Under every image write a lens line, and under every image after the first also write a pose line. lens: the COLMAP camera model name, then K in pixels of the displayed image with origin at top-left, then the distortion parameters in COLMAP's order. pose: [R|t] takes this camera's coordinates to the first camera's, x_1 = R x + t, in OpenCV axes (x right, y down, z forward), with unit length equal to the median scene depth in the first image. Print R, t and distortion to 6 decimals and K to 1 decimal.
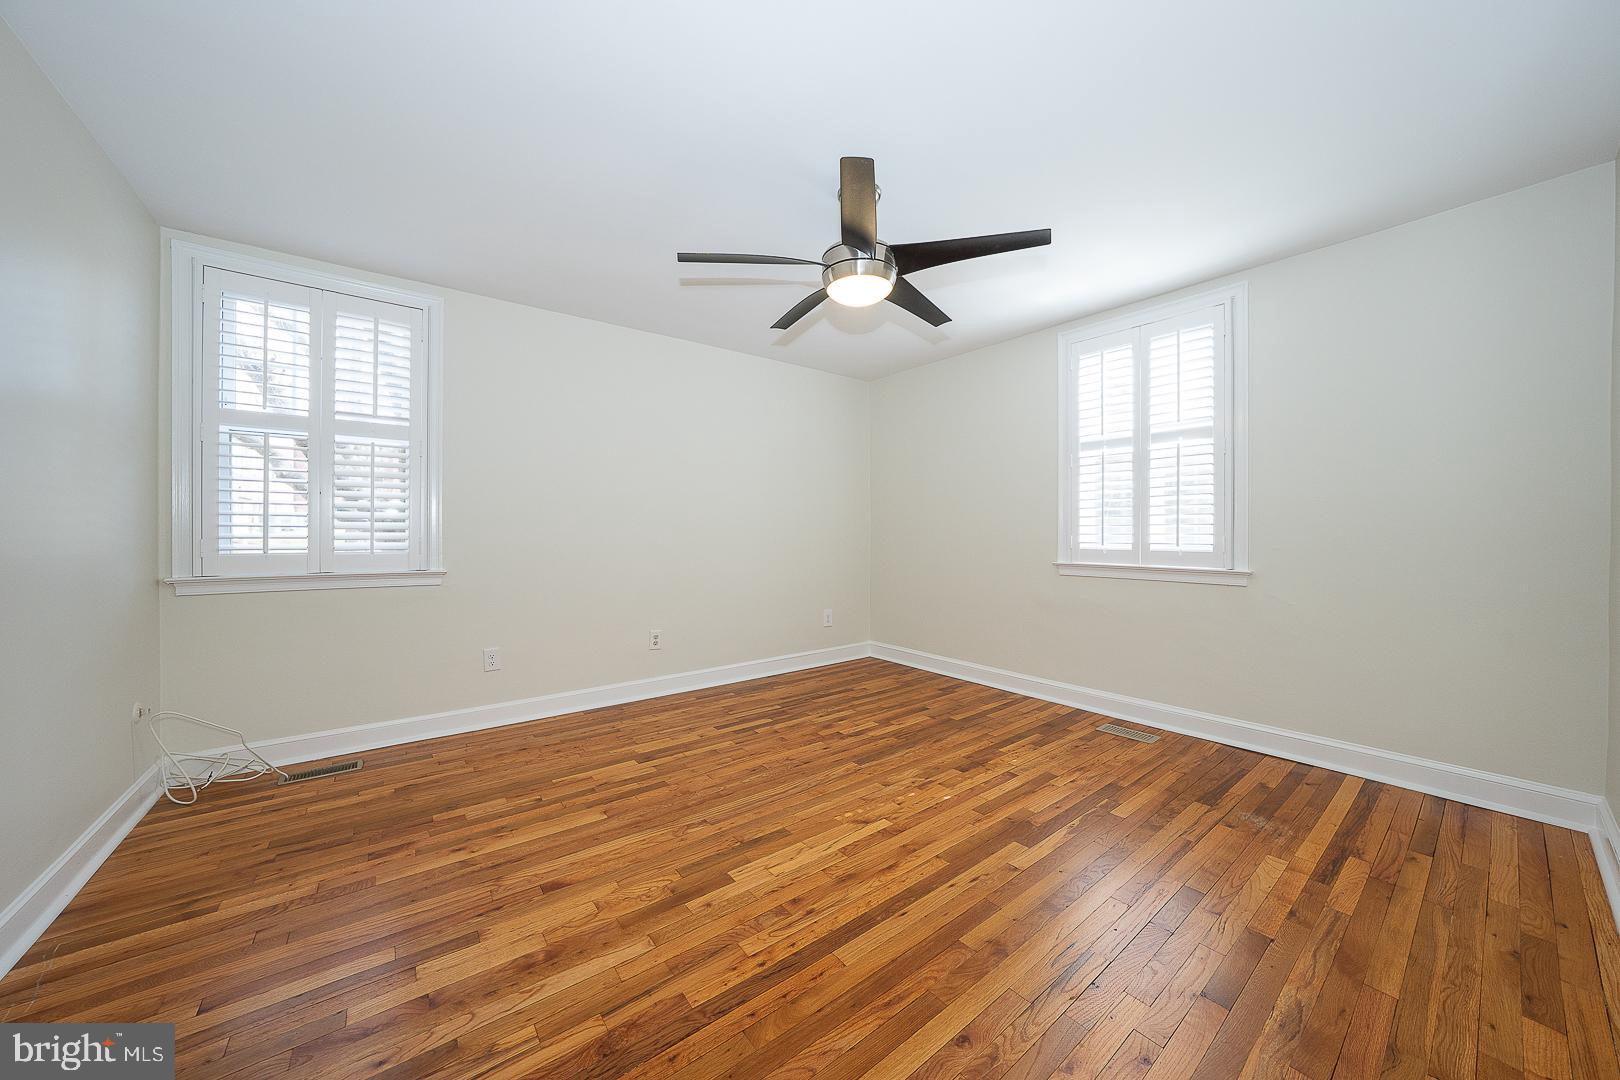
lens RADIAL K [[556.9, 0, 810.4], [0, 556.9, 533.9], [0, 0, 1]] dist [-0.031917, 0.007214]
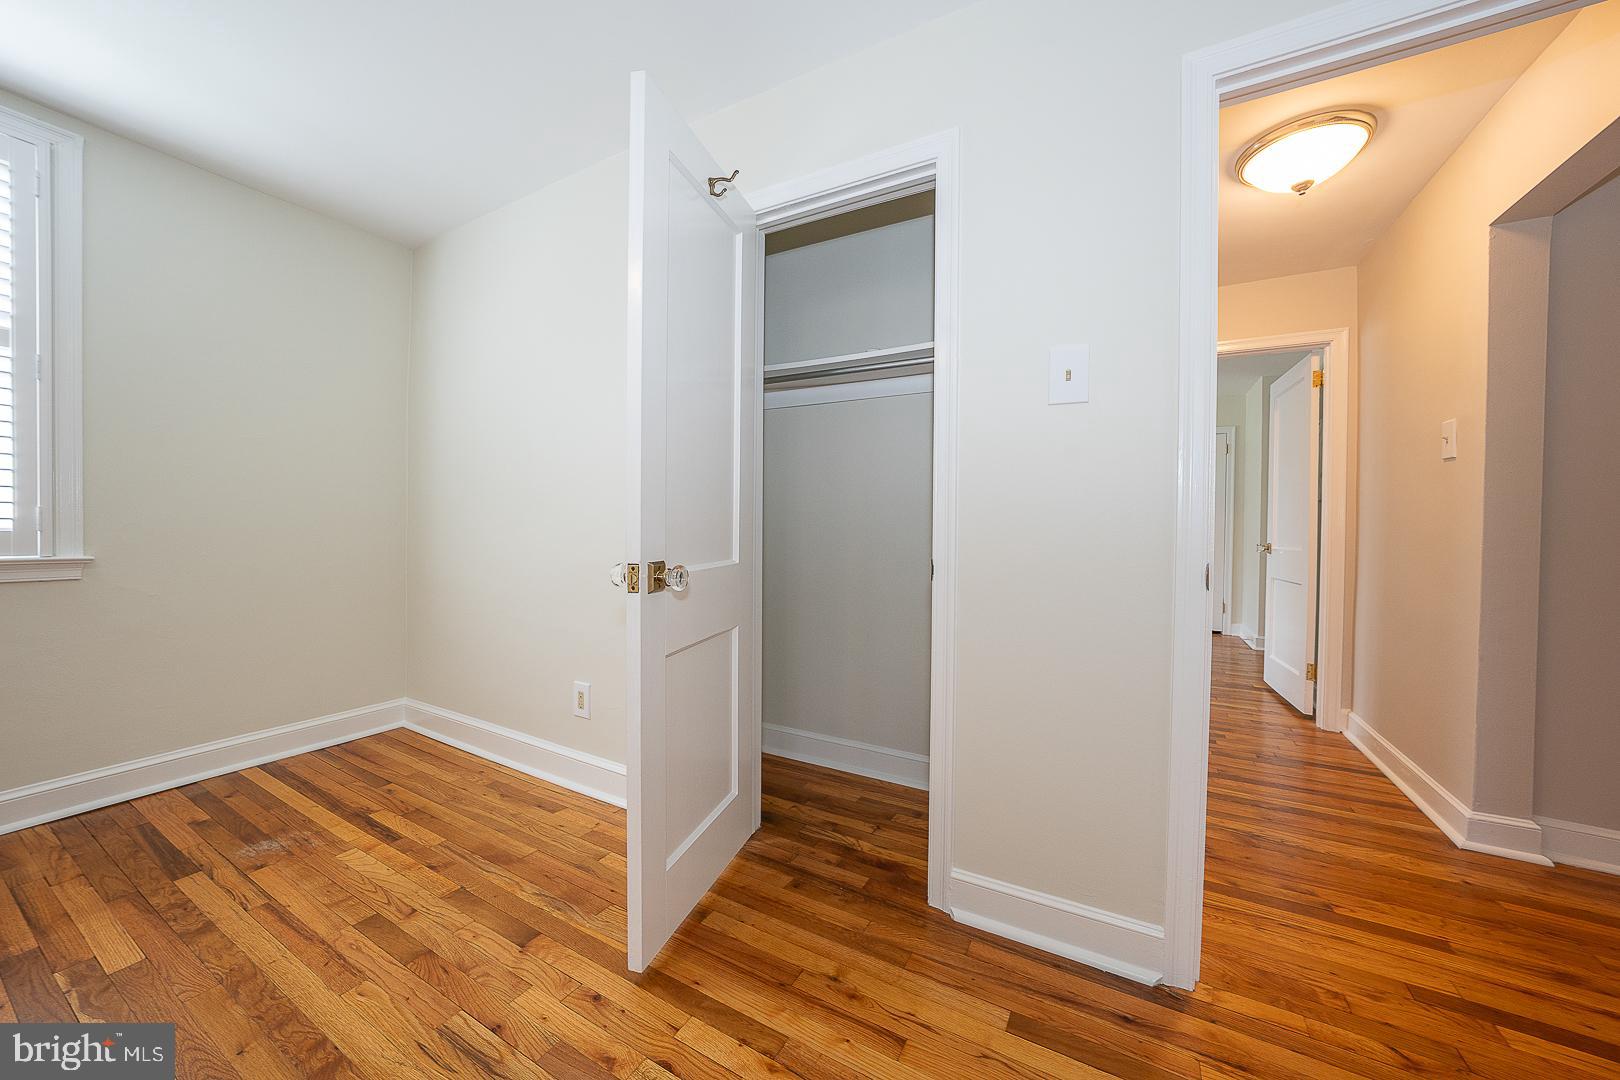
lens RADIAL K [[579.5, 0, 814.3], [0, 579.5, 533.4], [0, 0, 1]] dist [-0.035172, 0.008005]
pose [[-0.395068, -0.016774, 0.918499, -0.221337], [-0.007875, 0.999858, 0.014873, 0.020118], [-0.918618, -0.001357, -0.395144, 0.424736]]
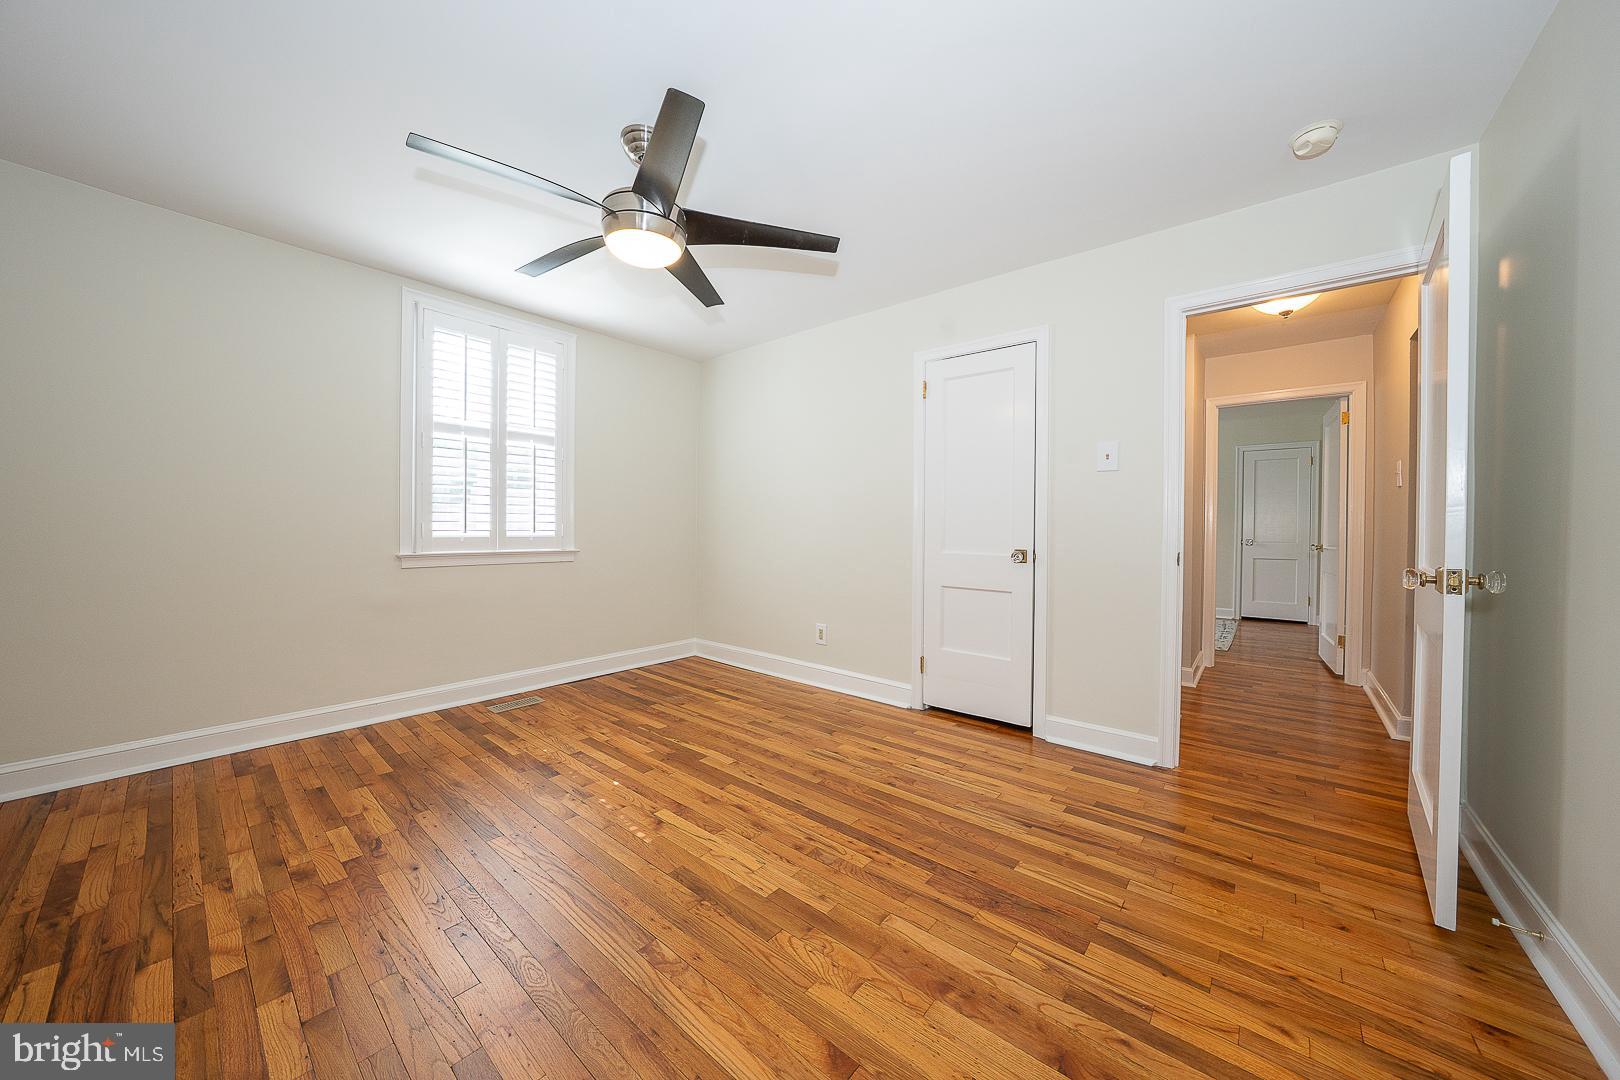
lens RADIAL K [[556.9, 0, 810.4], [0, 556.9, 533.9], [0, 0, 1]] dist [-0.031917, 0.007214]
pose [[-0.211271, -0.012956, 0.977342, -0.662259], [-0.003203, 0.999916, 0.012562, 0.009713], [-0.977422, -0.000476, -0.211295, 0.718476]]
